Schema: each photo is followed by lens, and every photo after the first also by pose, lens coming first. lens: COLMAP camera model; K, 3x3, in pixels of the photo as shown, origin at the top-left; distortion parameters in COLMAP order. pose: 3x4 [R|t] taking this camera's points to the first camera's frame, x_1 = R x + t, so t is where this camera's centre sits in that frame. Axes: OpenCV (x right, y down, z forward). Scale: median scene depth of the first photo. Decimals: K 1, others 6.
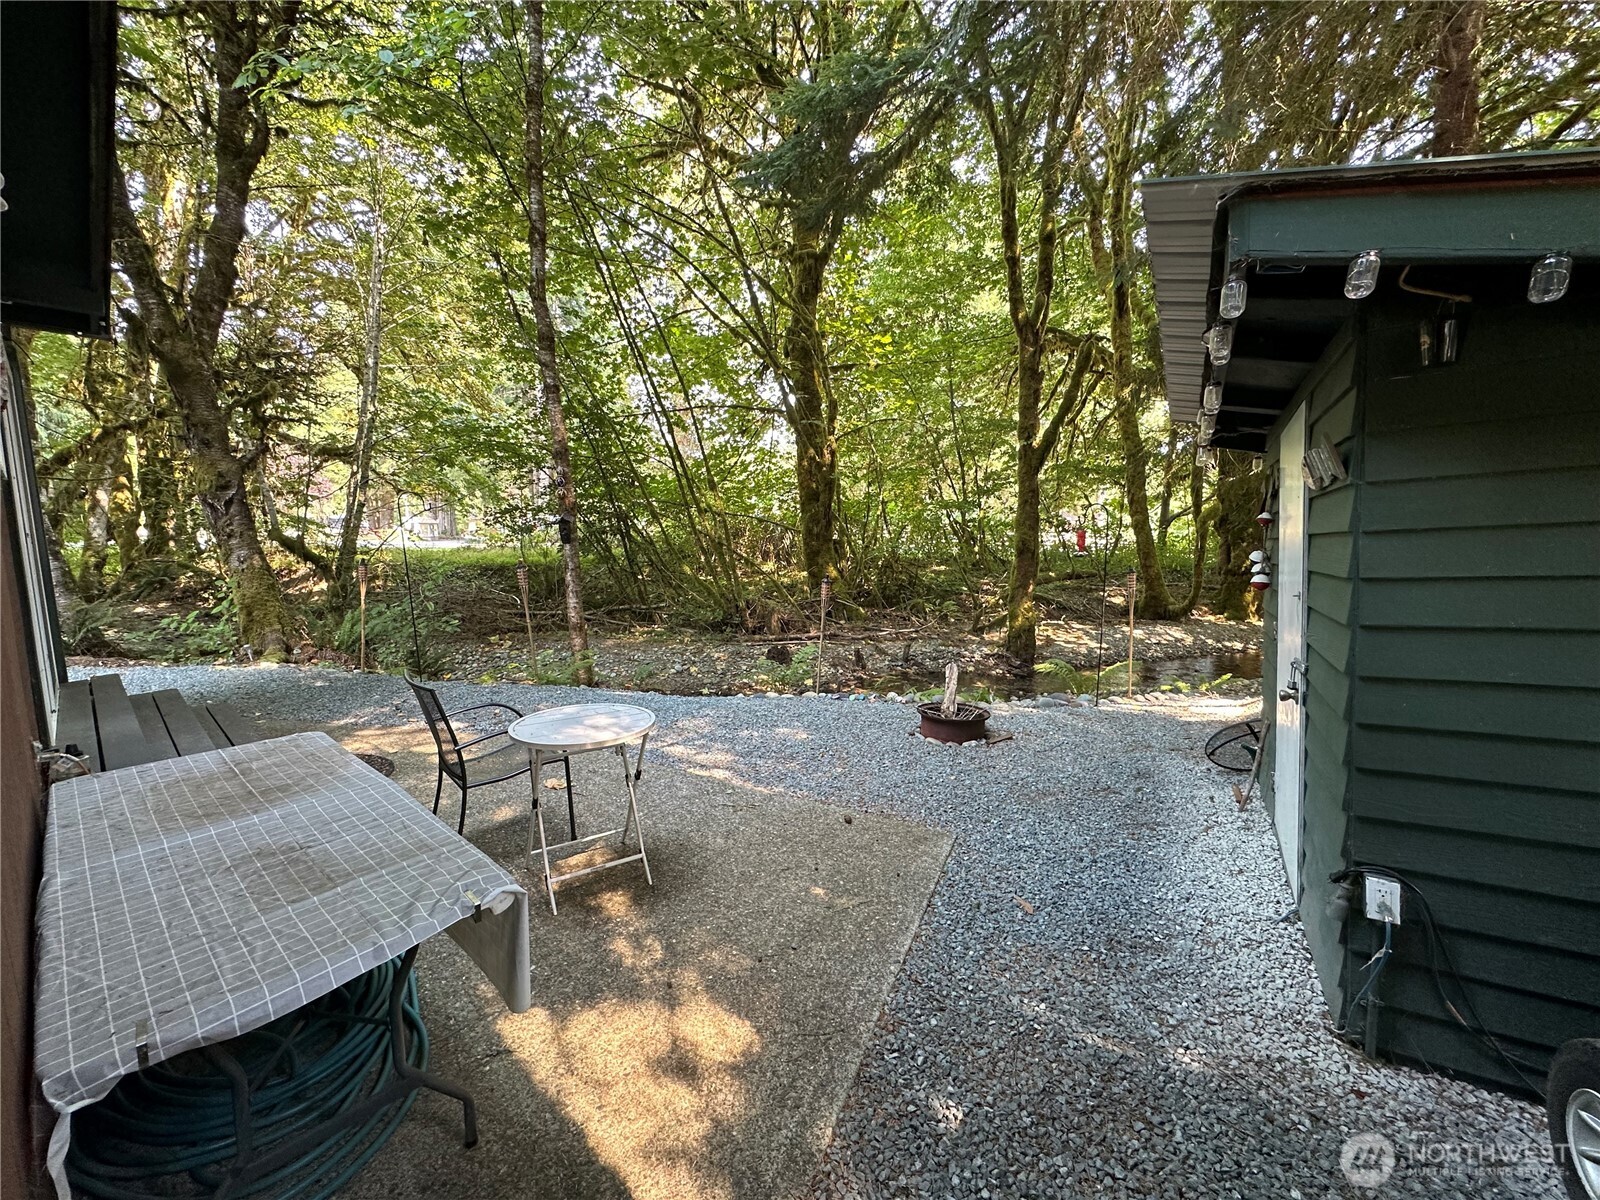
lens RADIAL K [[639.1, 0, 799.5], [0, 639.1, 603.5], [0, 0, 1]] dist [-0.003717, 0.000135]
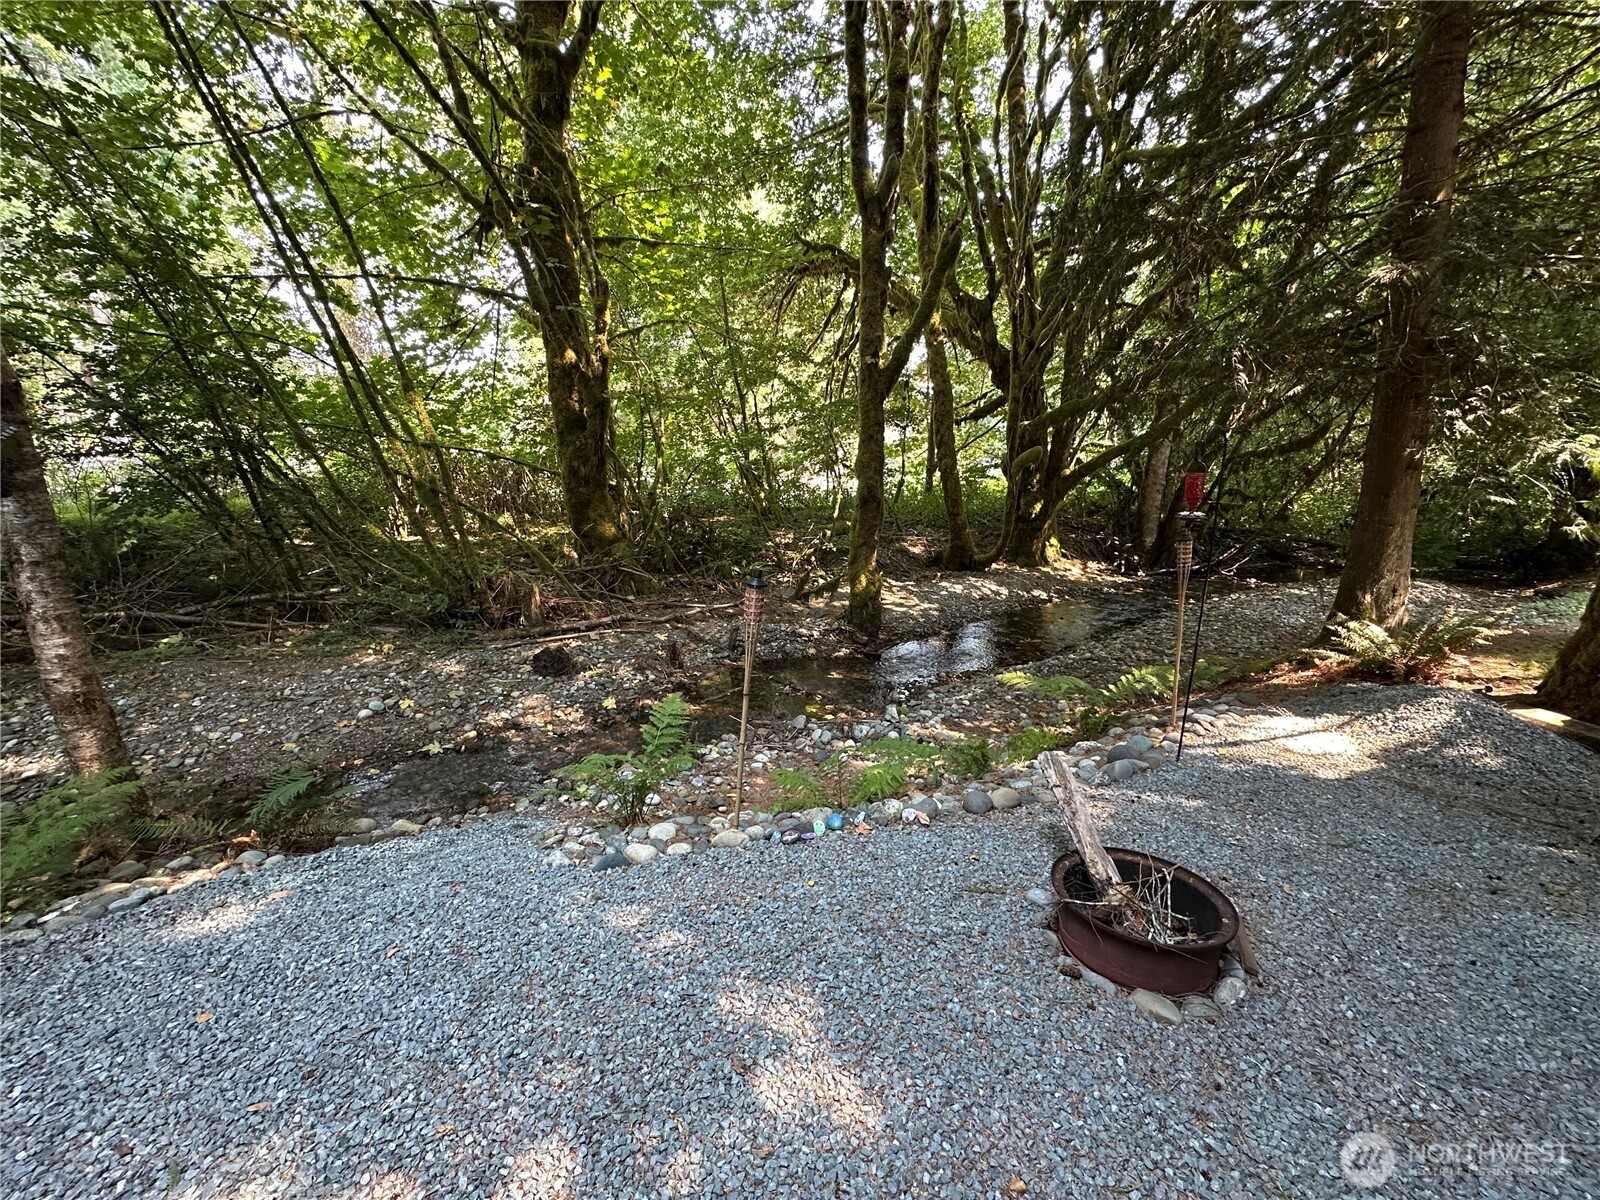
lens RADIAL K [[639.1, 0, 799.9], [0, 639.1, 602.2], [0, 0, 1]] dist [-0.003717, 0.000135]
pose [[0.917642, -0.068898, 0.391390, -0.037066], [0.034985, 0.995039, 0.093136, -0.023771], [-0.395865, -0.071772, 0.915500, 0.211205]]
